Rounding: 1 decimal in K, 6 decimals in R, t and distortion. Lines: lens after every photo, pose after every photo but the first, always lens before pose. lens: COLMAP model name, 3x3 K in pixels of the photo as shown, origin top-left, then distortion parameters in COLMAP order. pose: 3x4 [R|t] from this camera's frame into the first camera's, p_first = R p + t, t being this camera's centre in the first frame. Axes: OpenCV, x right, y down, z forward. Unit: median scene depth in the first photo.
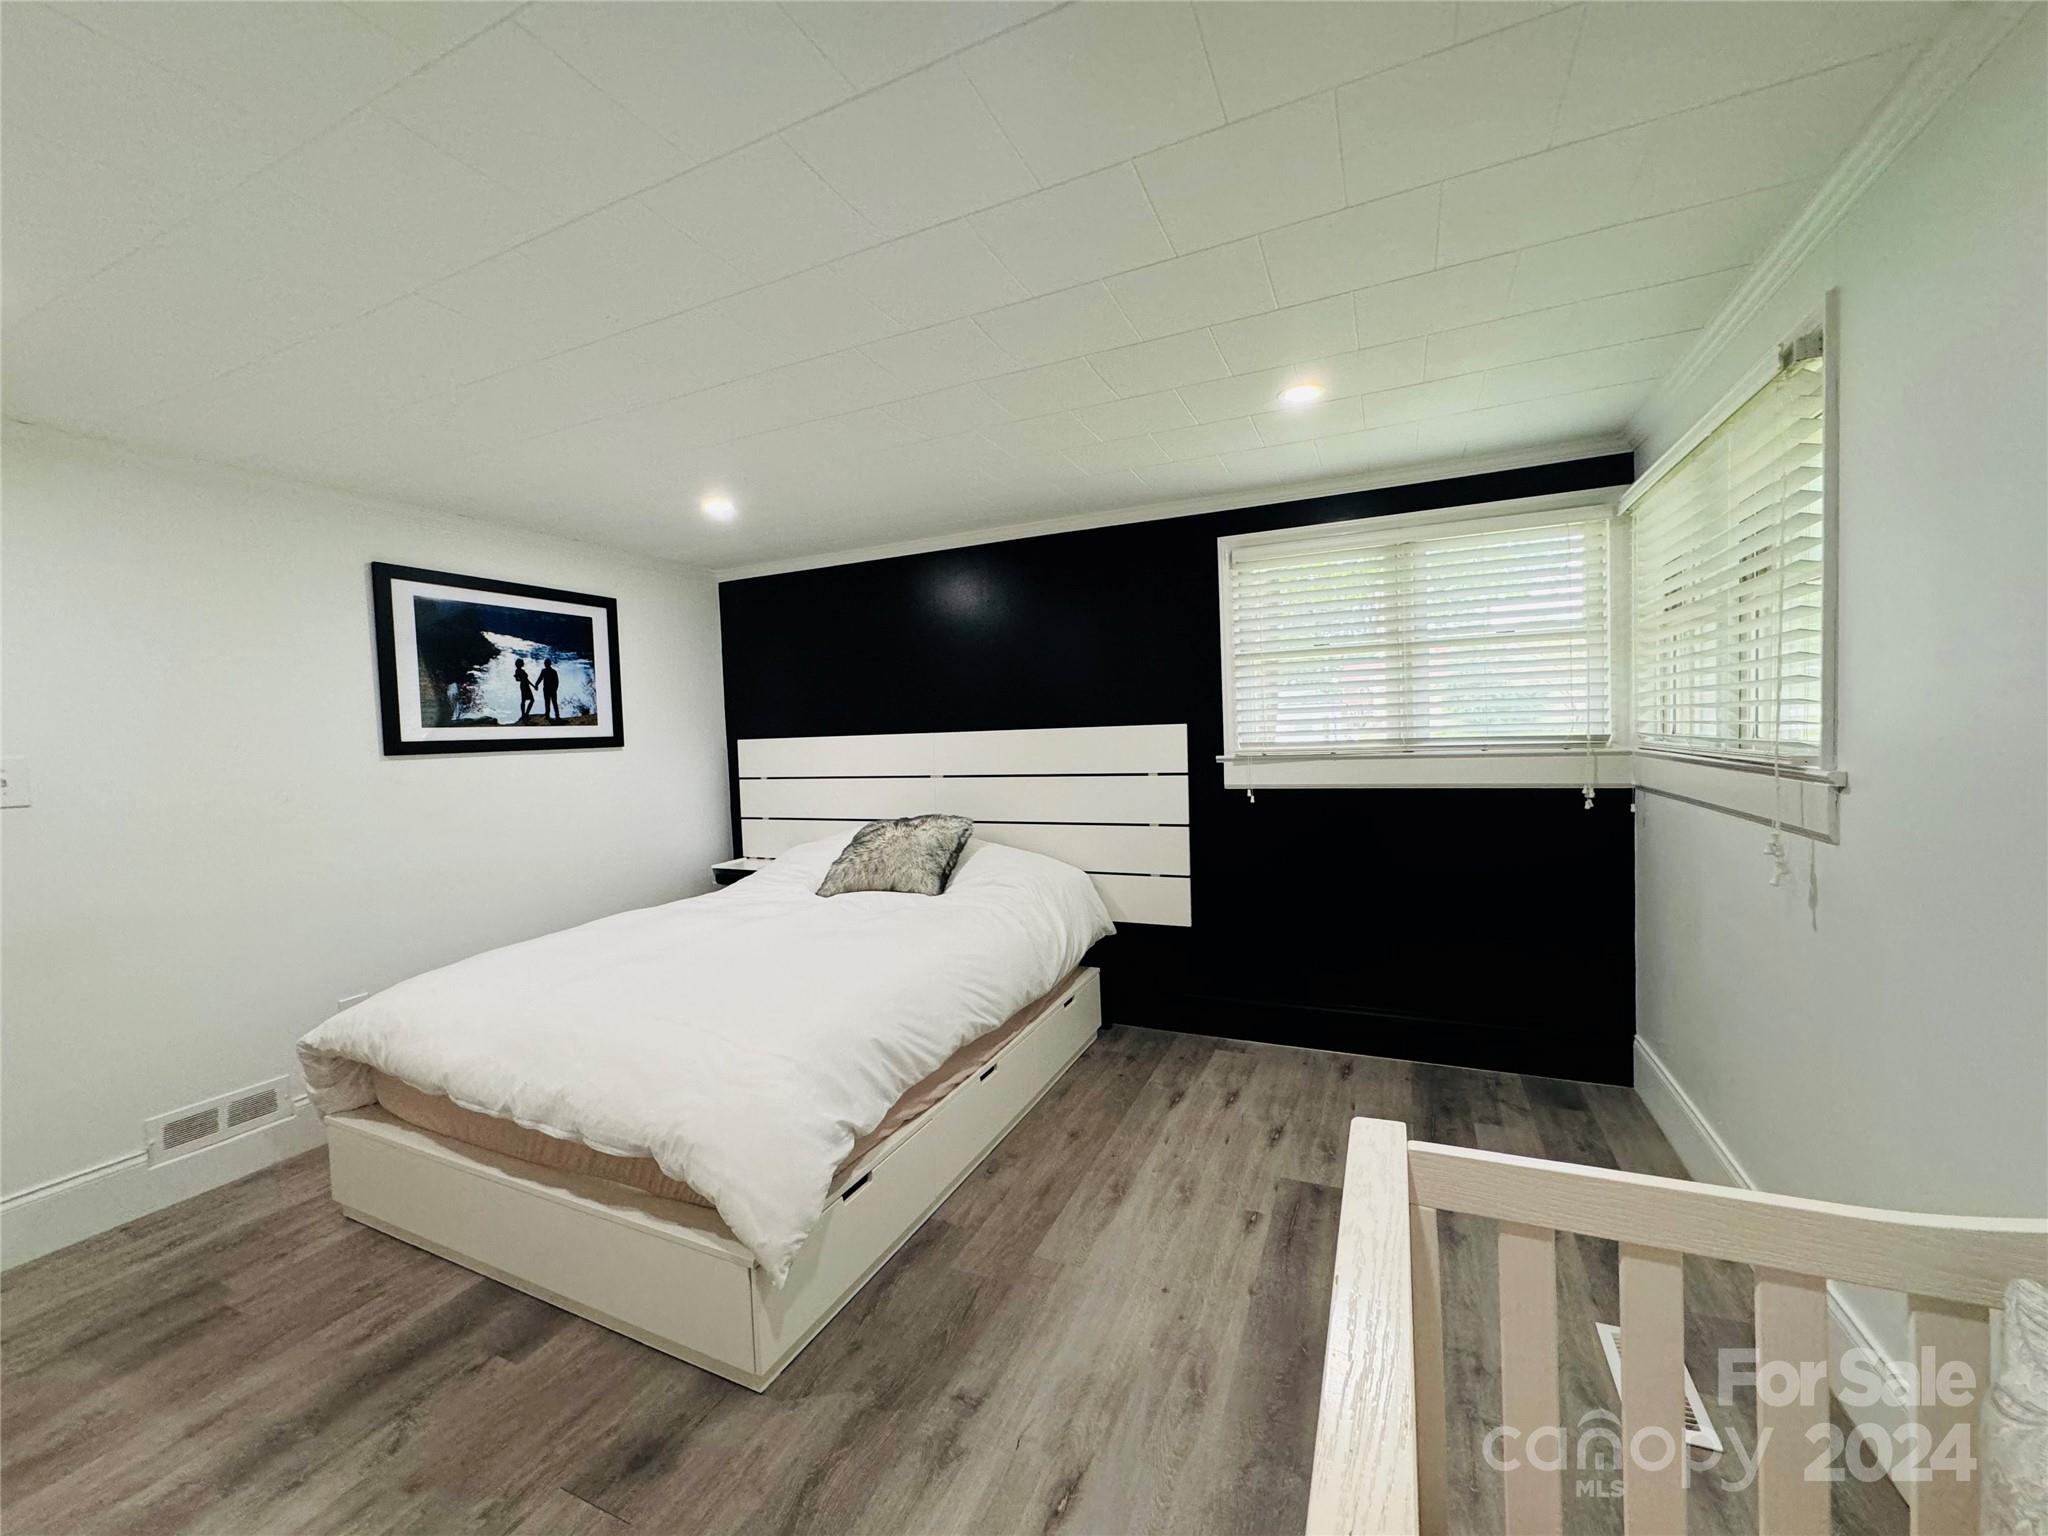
lens RADIAL K [[816.0, 0, 1025.9], [0, 816.0, 764.6], [0, 0, 1]] dist [-0.001491, -0.000491]
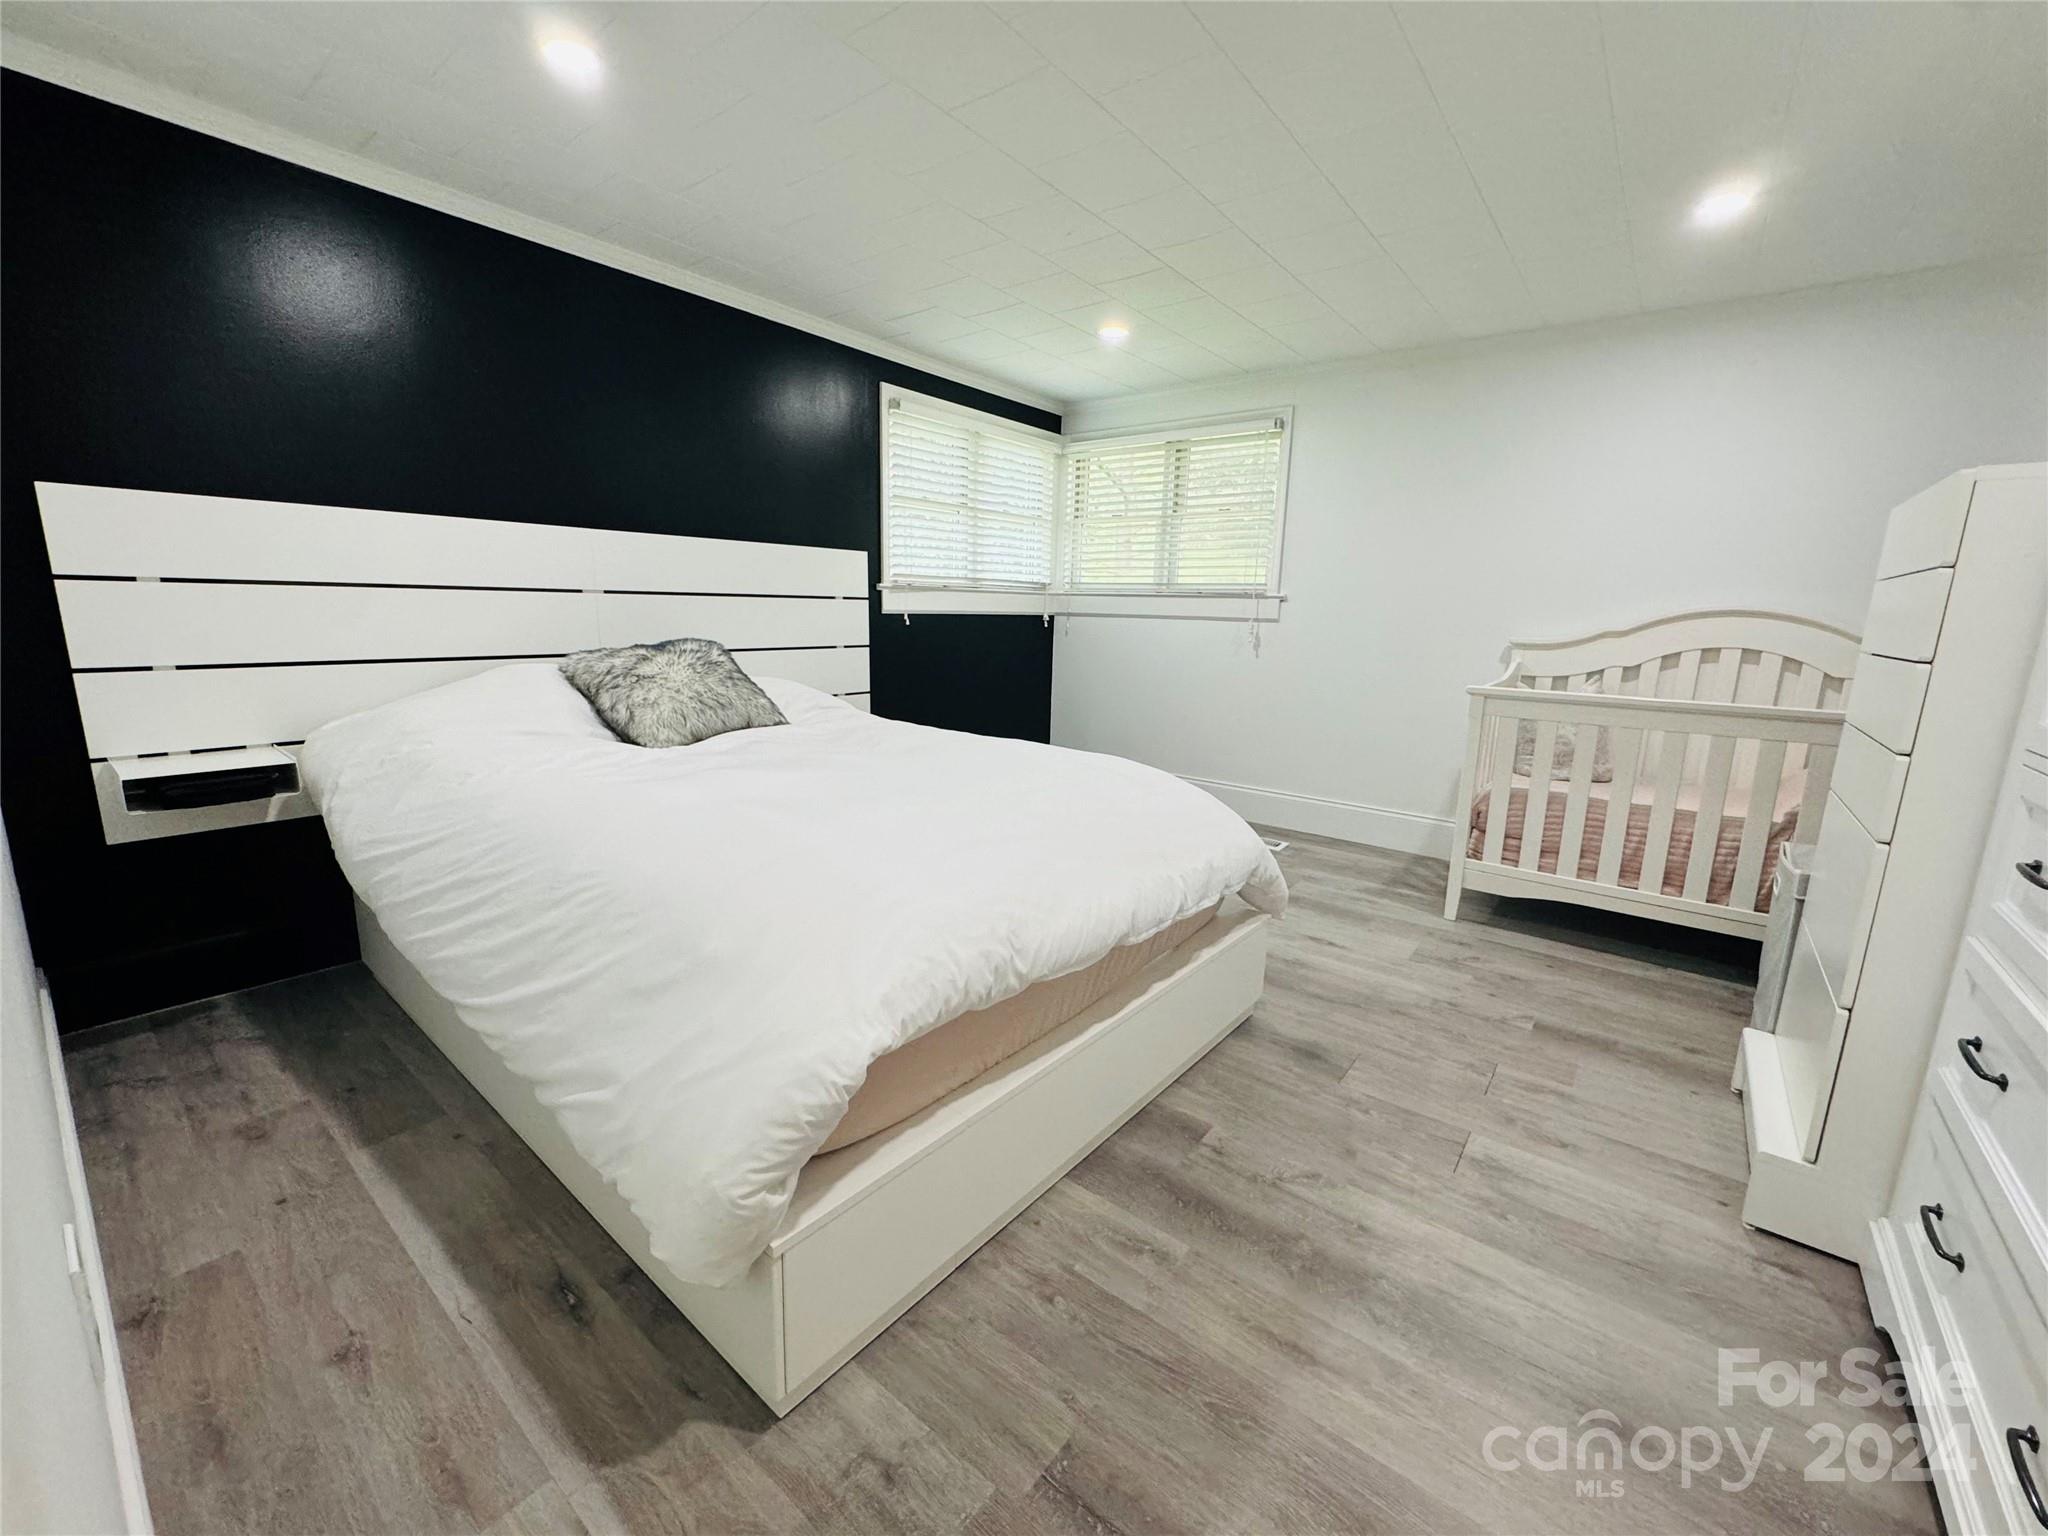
lens RADIAL K [[816.0, 0, 1032.7], [0, 816.0, 765.3], [0, 0, 1]] dist [-0.001491, -0.000491]
pose [[0.231318, -0.148212, 0.961522, -1.042179], [0.007475, 0.988569, 0.150583, 0.086521], [-0.972849, -0.027645, 0.229782, 0.651761]]
